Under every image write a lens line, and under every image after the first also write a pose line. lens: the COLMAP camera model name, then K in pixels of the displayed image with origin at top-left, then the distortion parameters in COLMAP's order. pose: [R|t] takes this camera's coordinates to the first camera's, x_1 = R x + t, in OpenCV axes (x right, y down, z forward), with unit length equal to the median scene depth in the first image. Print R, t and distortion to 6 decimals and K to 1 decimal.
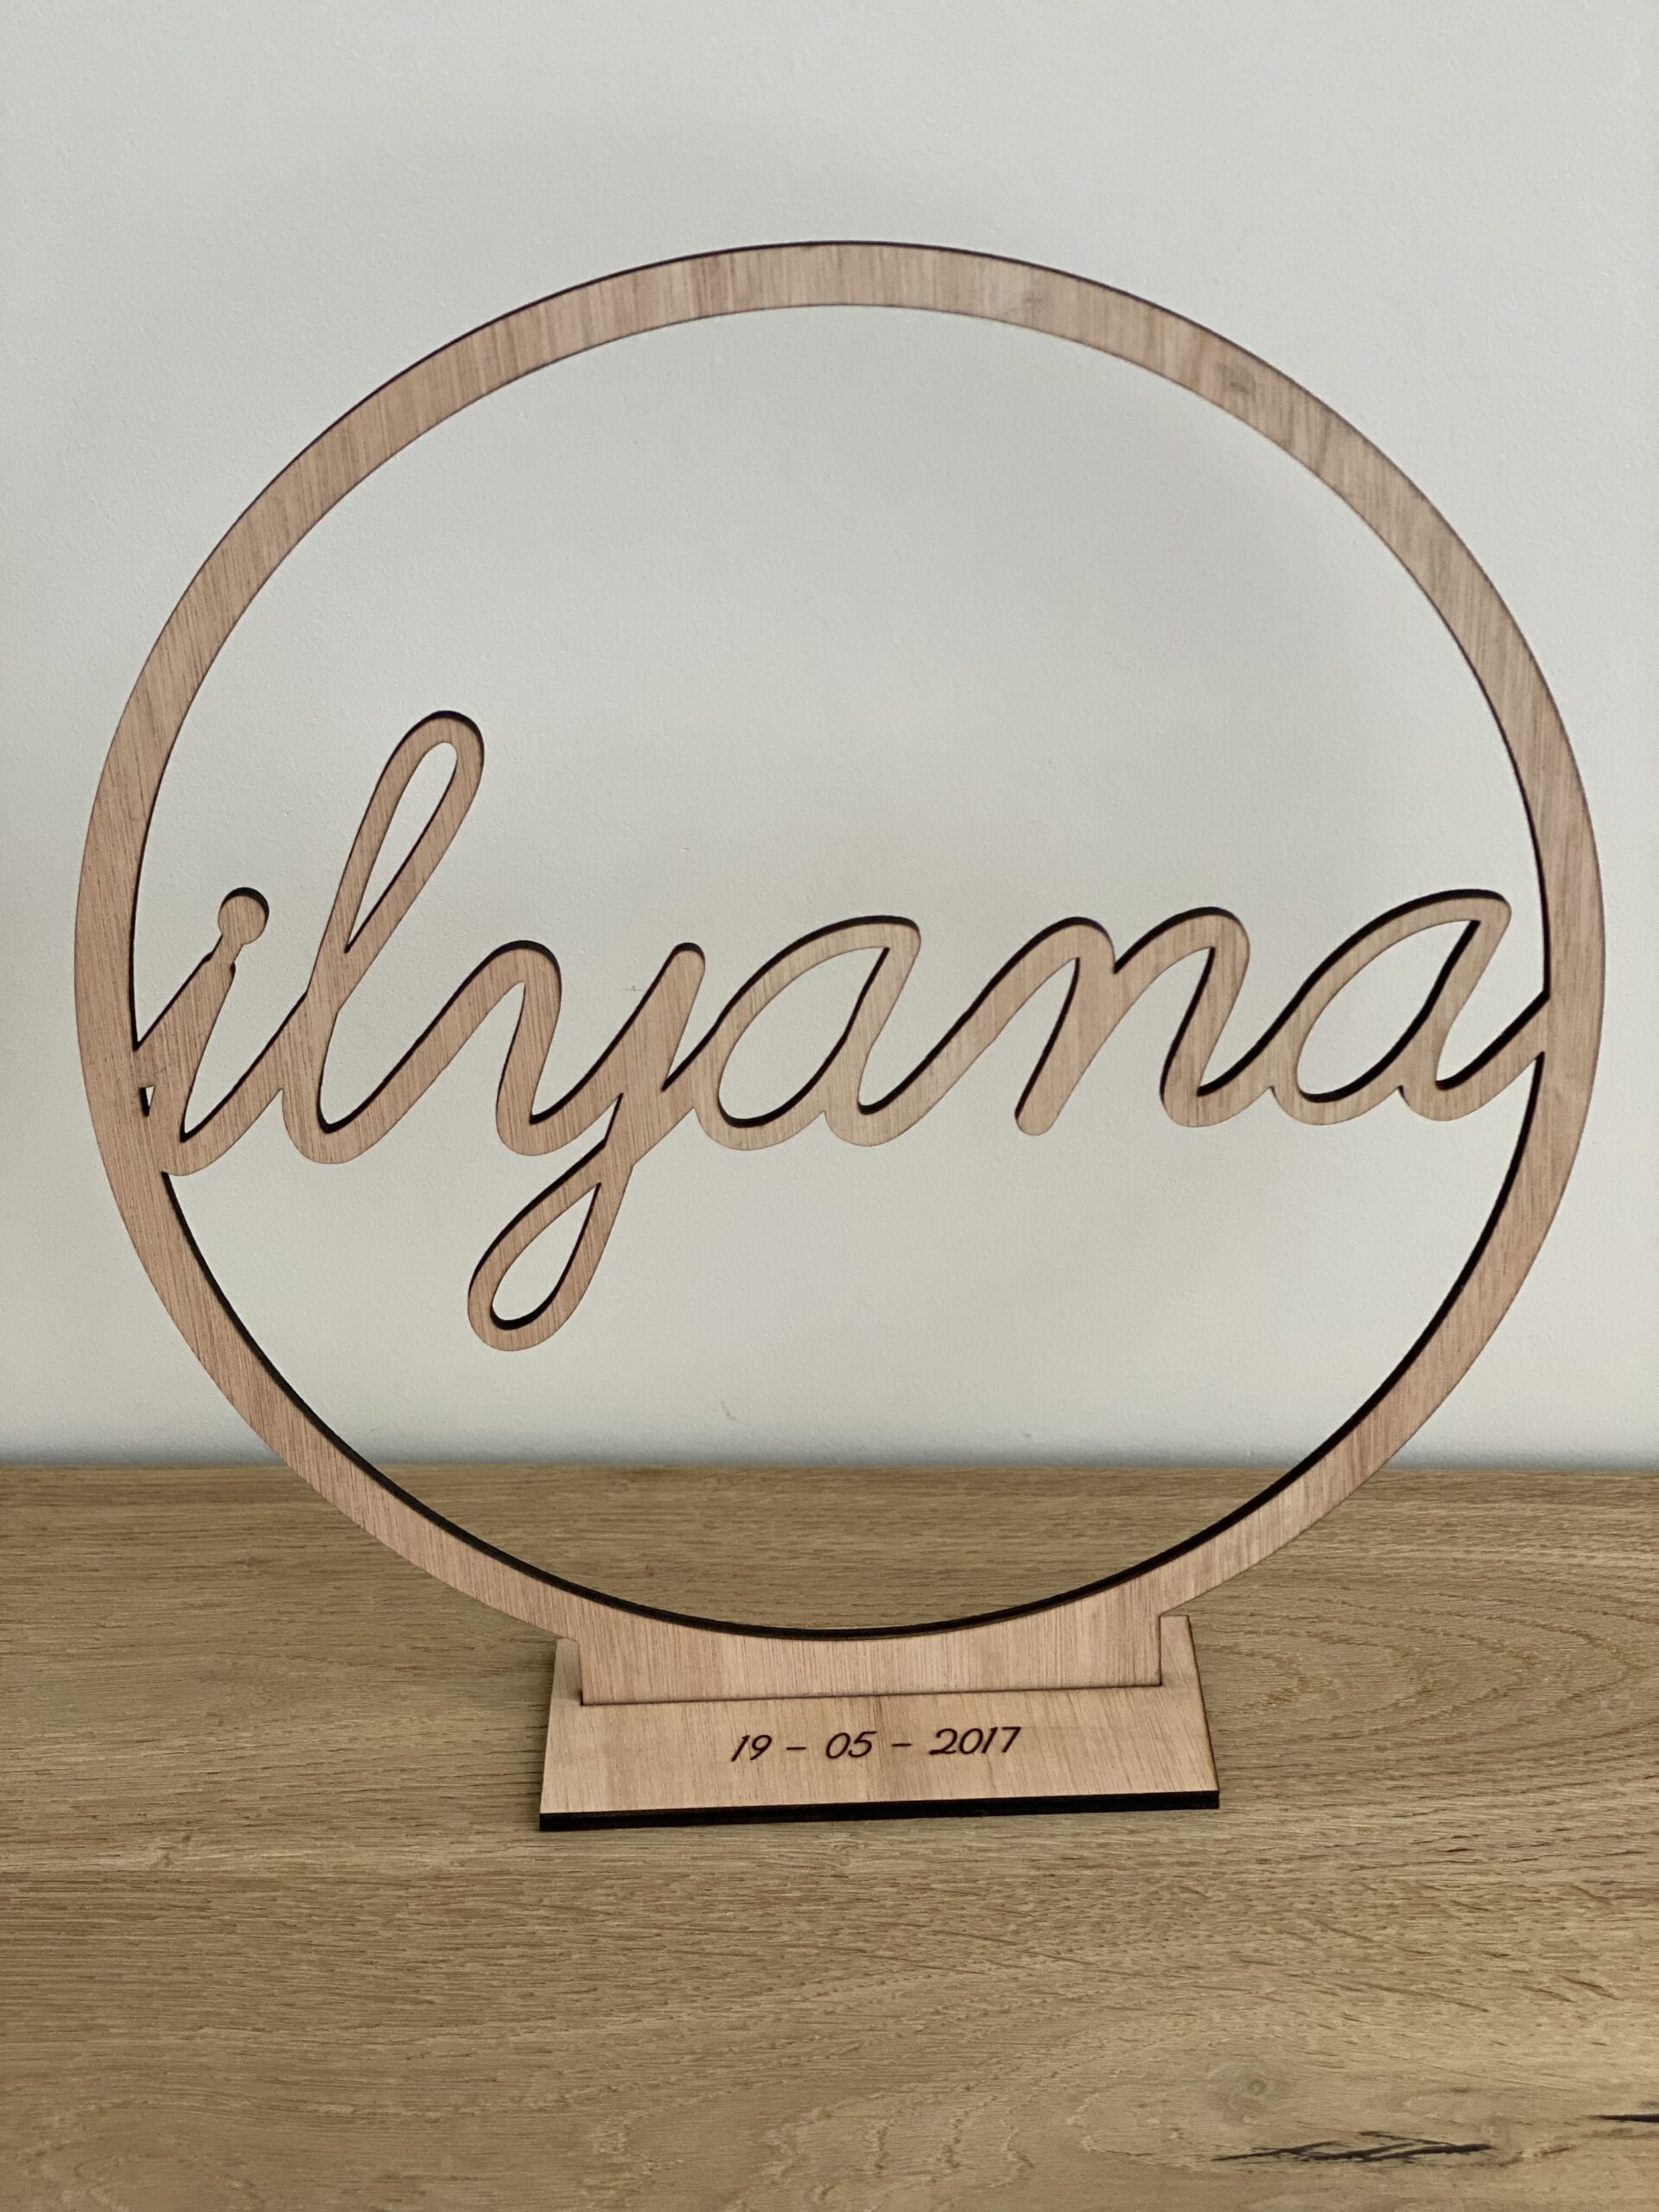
lens RADIAL K [[3347.9, 0, 840.3], [0, 3347.9, 1120.6], [0, 0, 1]] dist [0.067864, 0.000000]
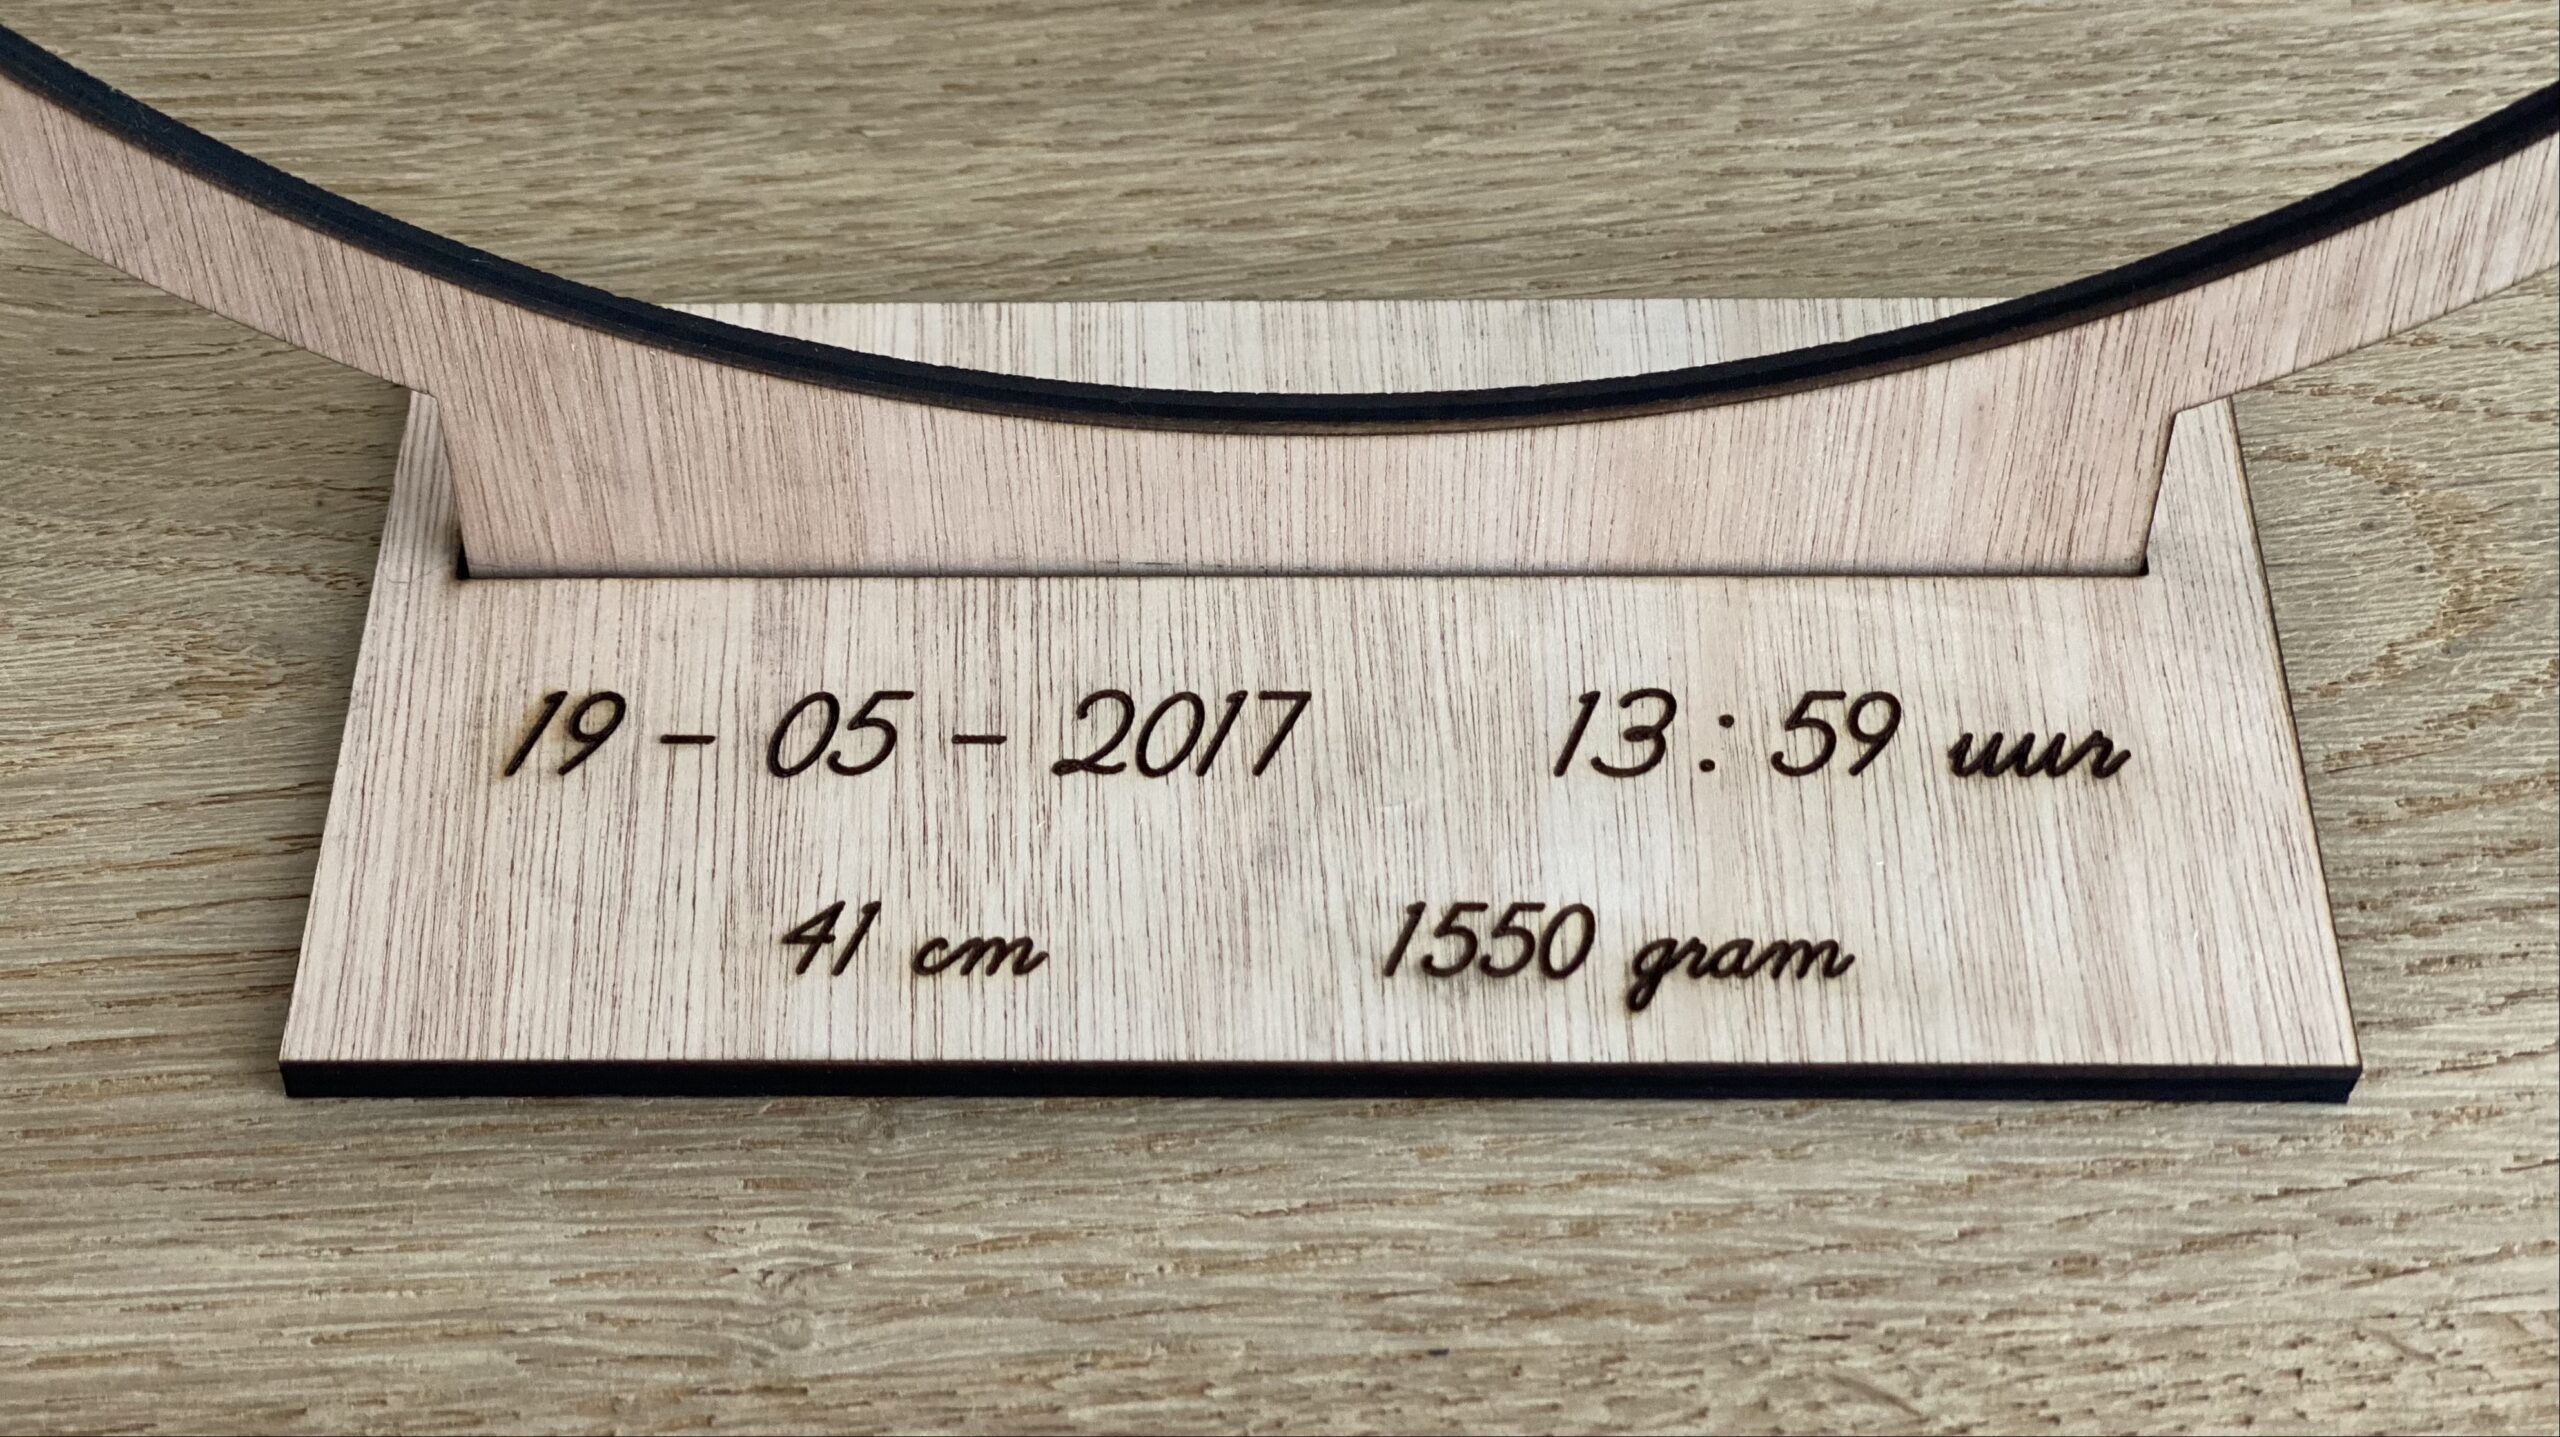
lens RADIAL K [[3806.1, 0, 1272.5], [0, 3806.1, 724.3], [0, 0, 1]] dist [0.027433, 0.000000]
pose [[0.996077, -0.054318, 0.069865, 0.024656], [0.022350, 0.918282, 0.395295, 0.023339], [-0.085627, -0.392183, 0.915893, 0.684686]]
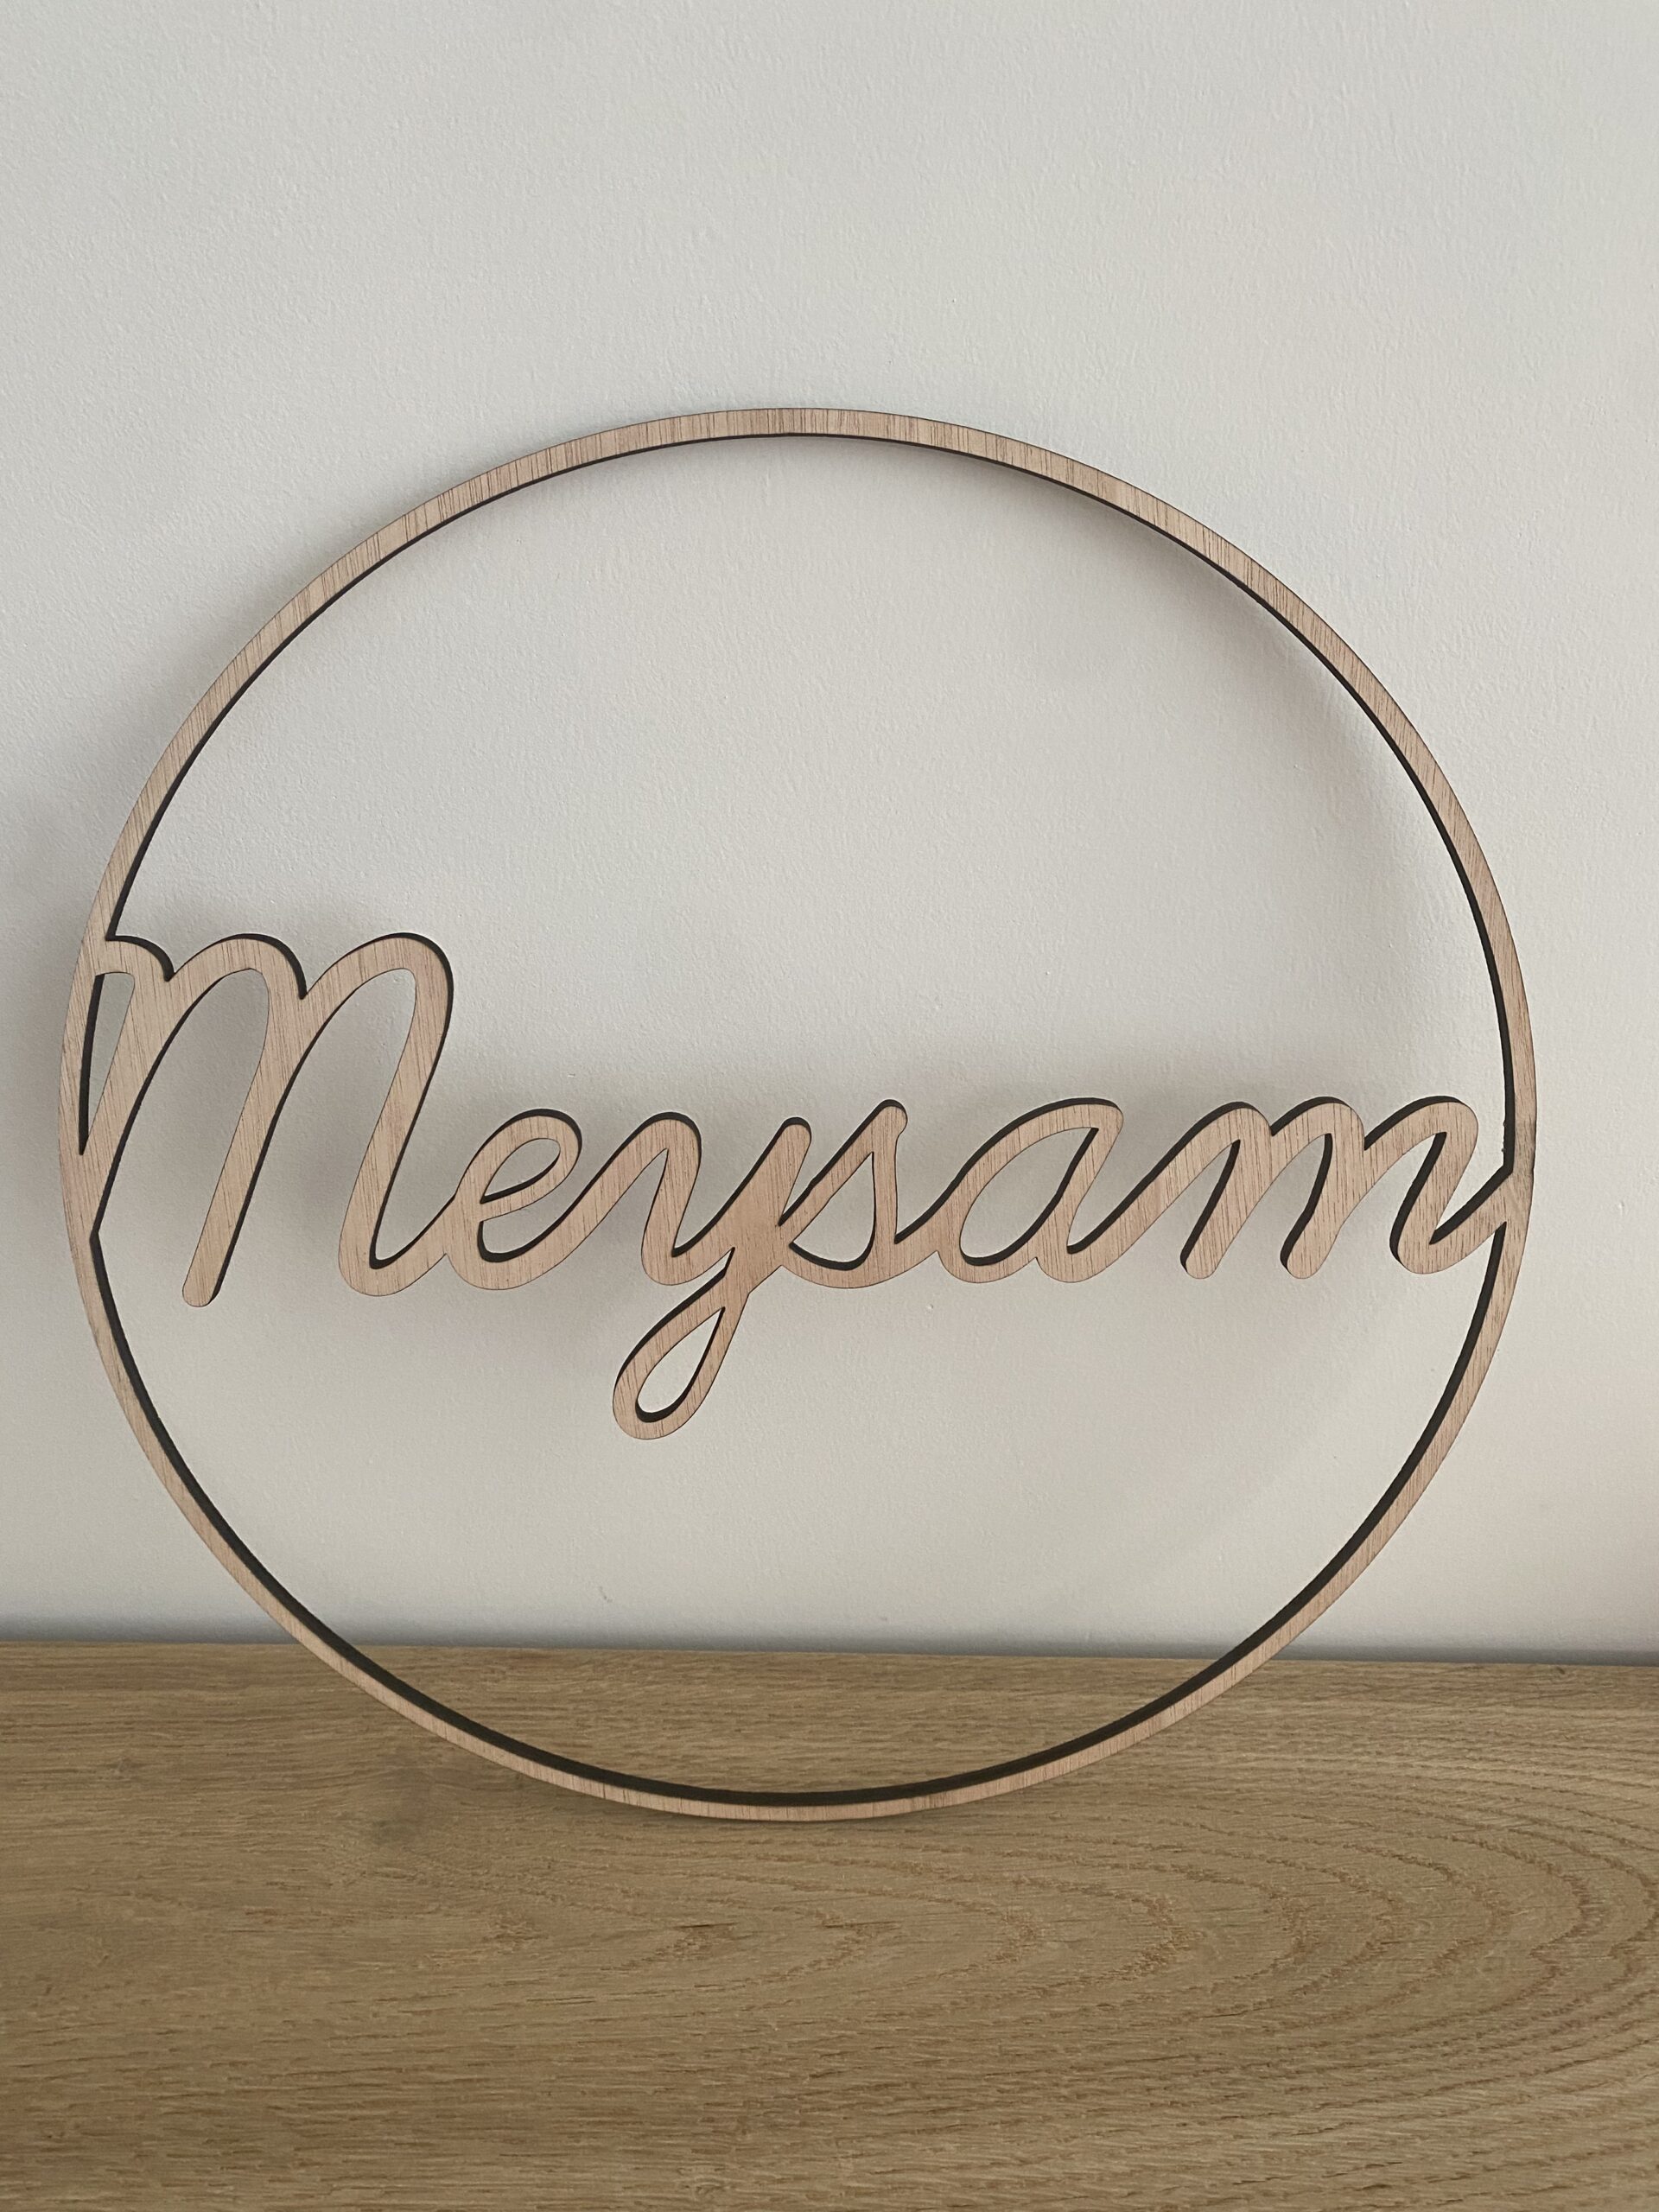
lens RADIAL K [[1687.4, 0, 822.1], [0, 1687.4, 1097.5], [0, 0, 1]] dist [-0.014227, 0.003811]
pose [[0.997371, 0.022379, 0.068929, -0.006105], [-0.019336, 0.998822, -0.044499, -0.058043], [-0.069843, 0.043049, 0.996629, 0.538778]]
